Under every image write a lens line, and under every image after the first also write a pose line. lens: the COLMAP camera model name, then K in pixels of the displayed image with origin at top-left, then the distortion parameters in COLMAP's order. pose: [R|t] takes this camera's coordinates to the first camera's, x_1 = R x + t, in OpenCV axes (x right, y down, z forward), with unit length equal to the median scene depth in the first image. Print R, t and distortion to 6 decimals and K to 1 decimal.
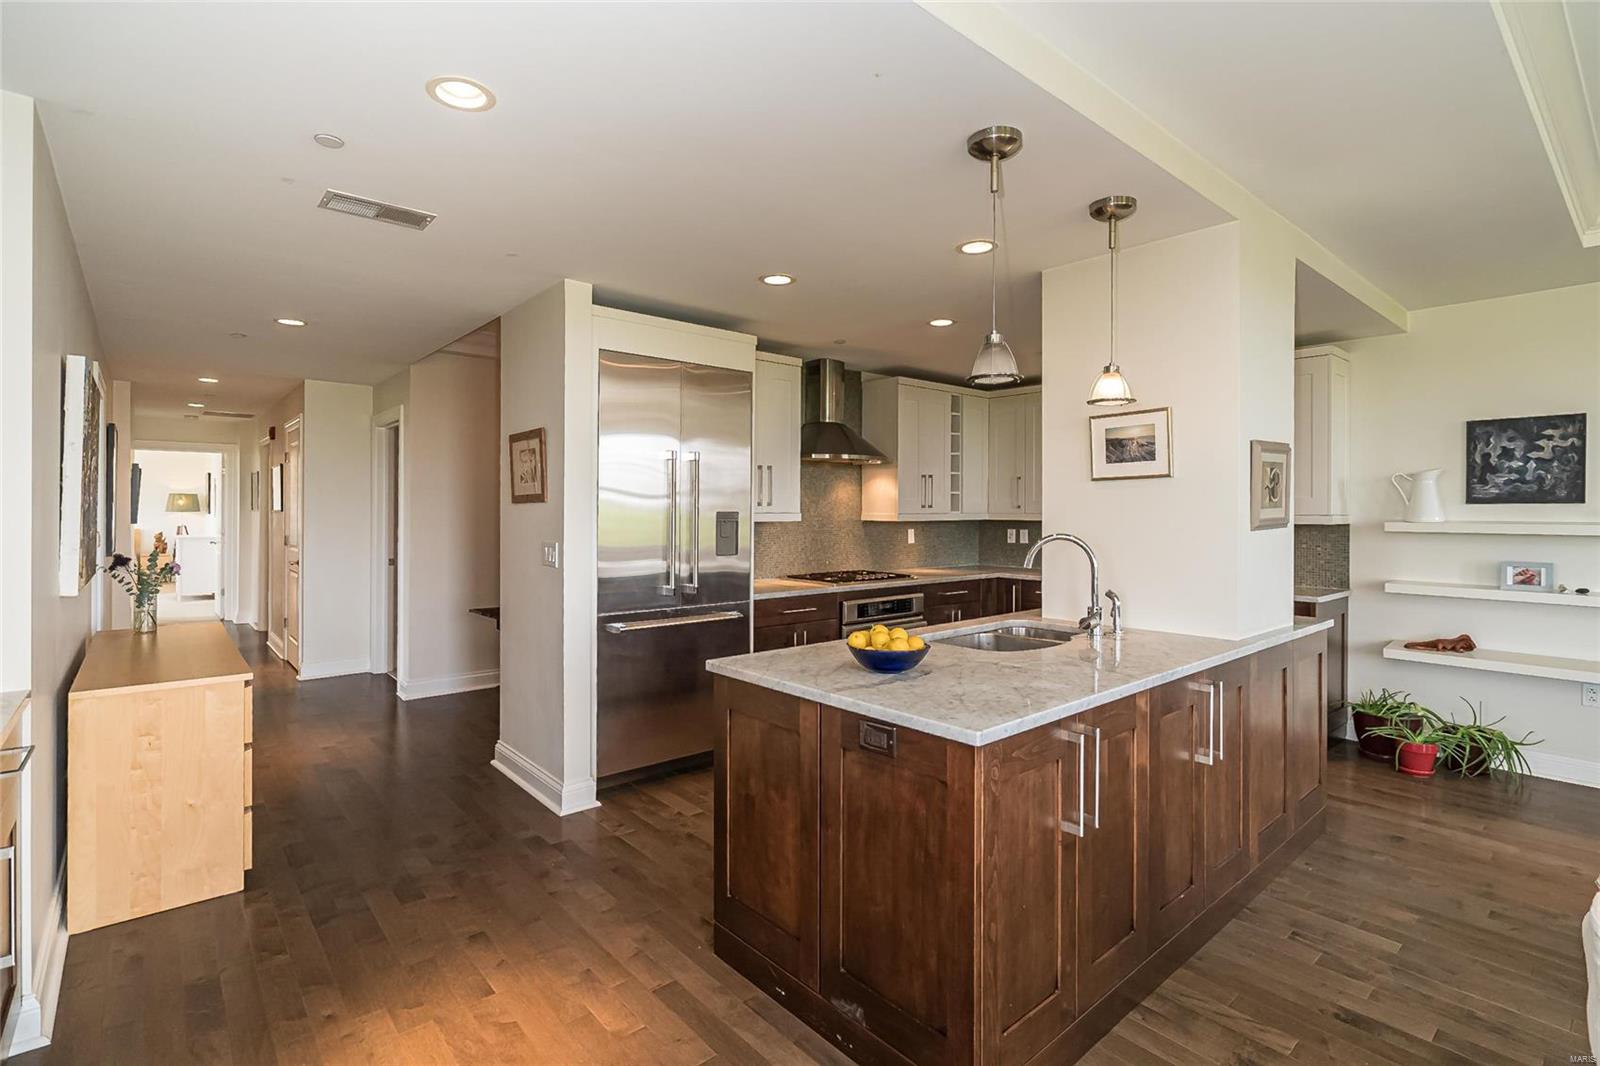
lens RADIAL K [[761.1, 0, 788.3], [0, 761.1, 511.5], [0, 0, 1]] dist [-0.004965, 0.001093]
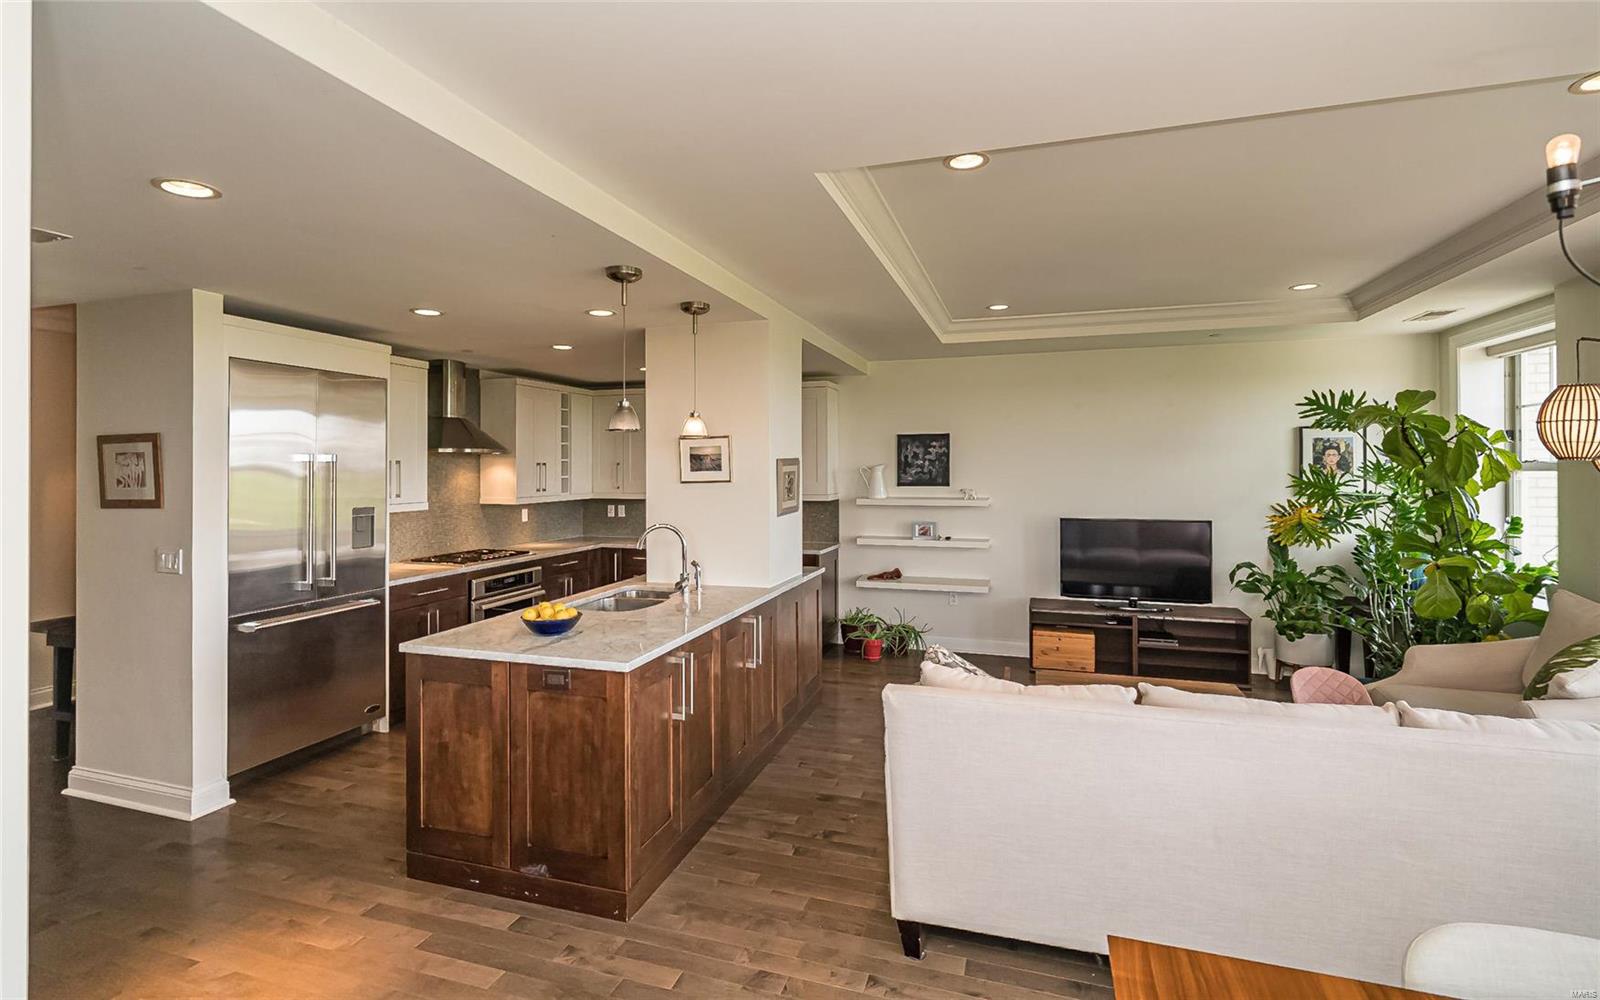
lens RADIAL K [[740.9, 0, 798.6], [0, 740.9, 463.3], [0, 0, 1]] dist [-0.001957, 0.000483]
pose [[0.848836, -0.003115, 0.528648, -0.116041], [0.007545, 0.999952, -0.006223, -0.053719], [-0.528603, 0.009271, 0.848819, -0.231557]]
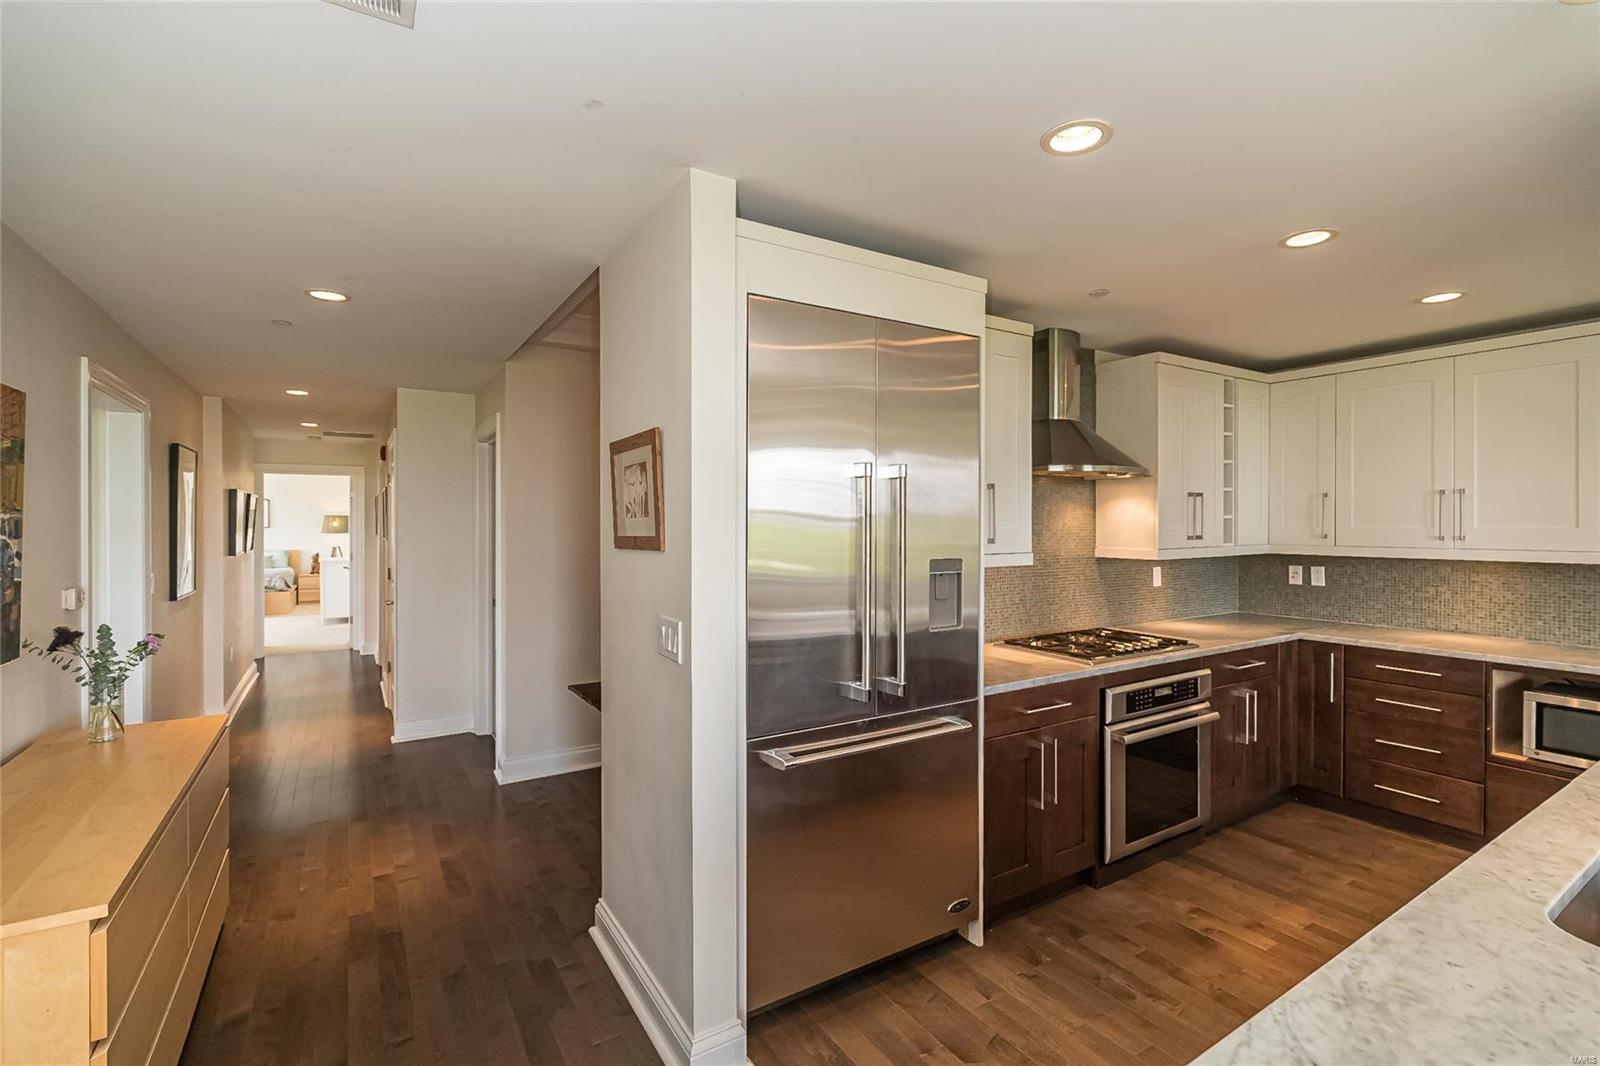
lens RADIAL K [[724.1, 0, 797.3], [0, 724.1, 527.0], [0, 0, 1]] dist [-0.000130, -0.000052]
pose [[0.989095, -0.004687, -0.147205, -0.118135], [0.005375, 0.999976, 0.004277, -0.030665], [0.147182, -0.005022, 0.989097, 0.412090]]
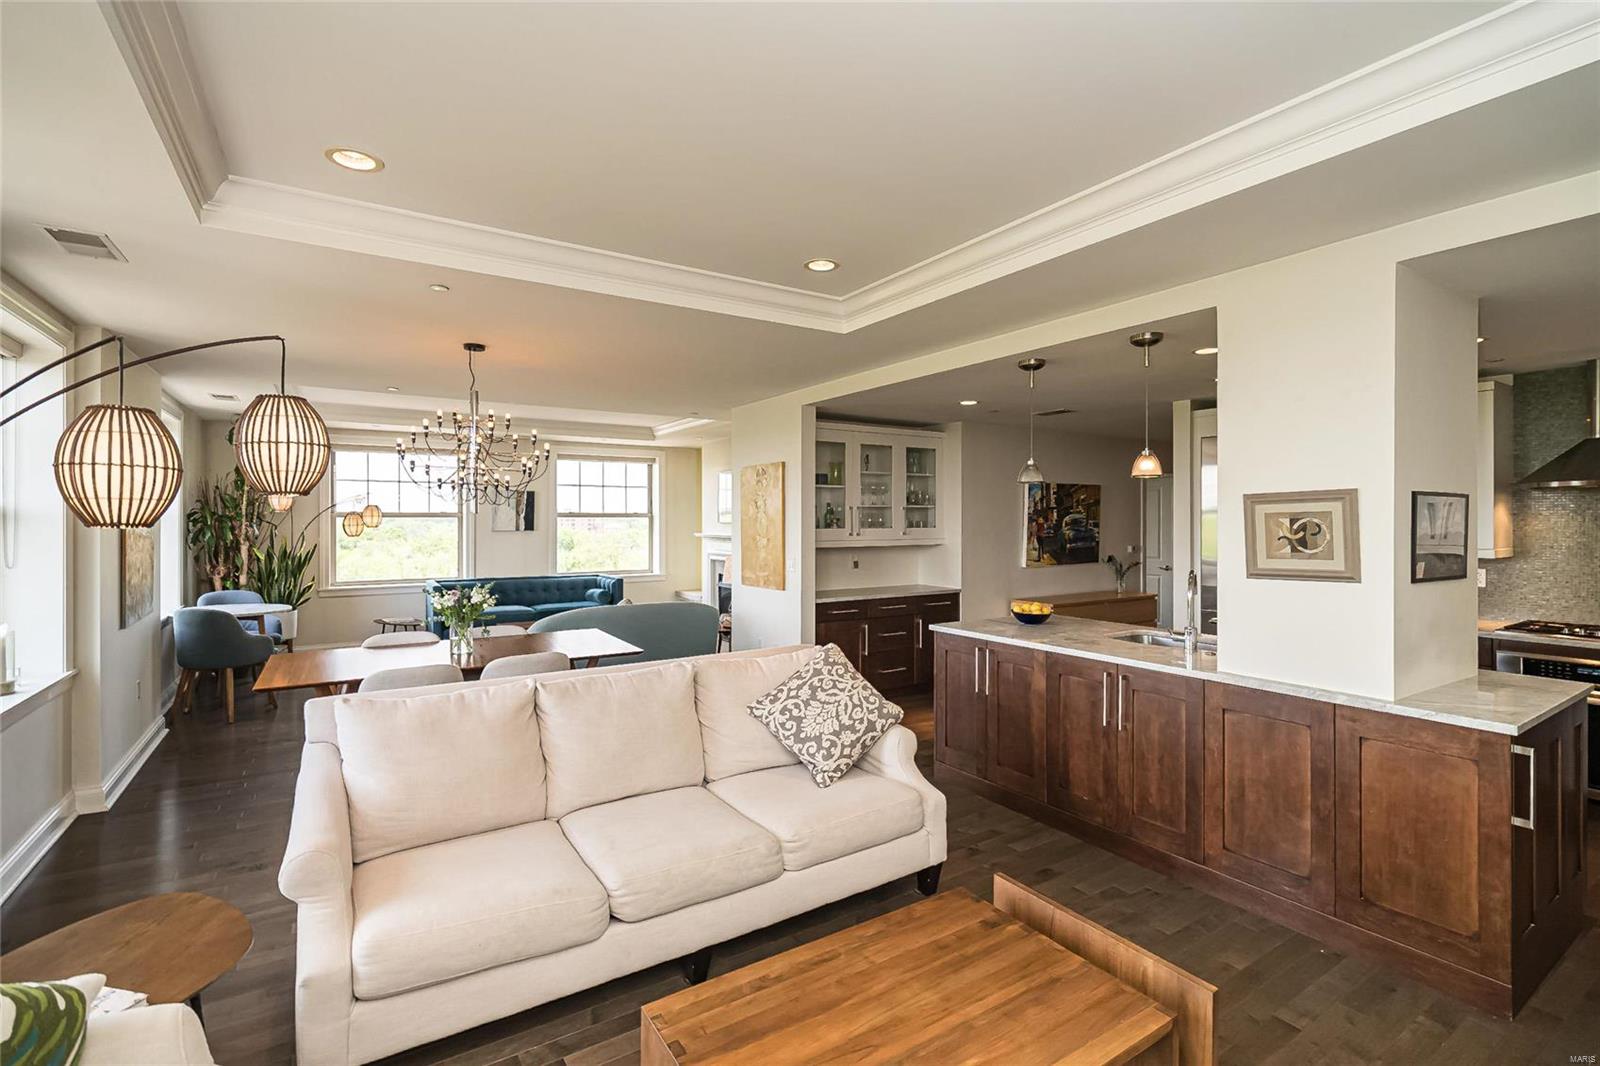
lens RADIAL K [[735.0, 0, 811.4], [0, 735.0, 521.7], [0, 0, 1]] dist [0.002042, 0.001356]
pose [[-0.123499, -0.000268, -0.992345, 1.239193], [-0.000211, 1.000000, -0.000244, -0.038691], [0.992345, 0.000179, -0.123499, 0.365279]]
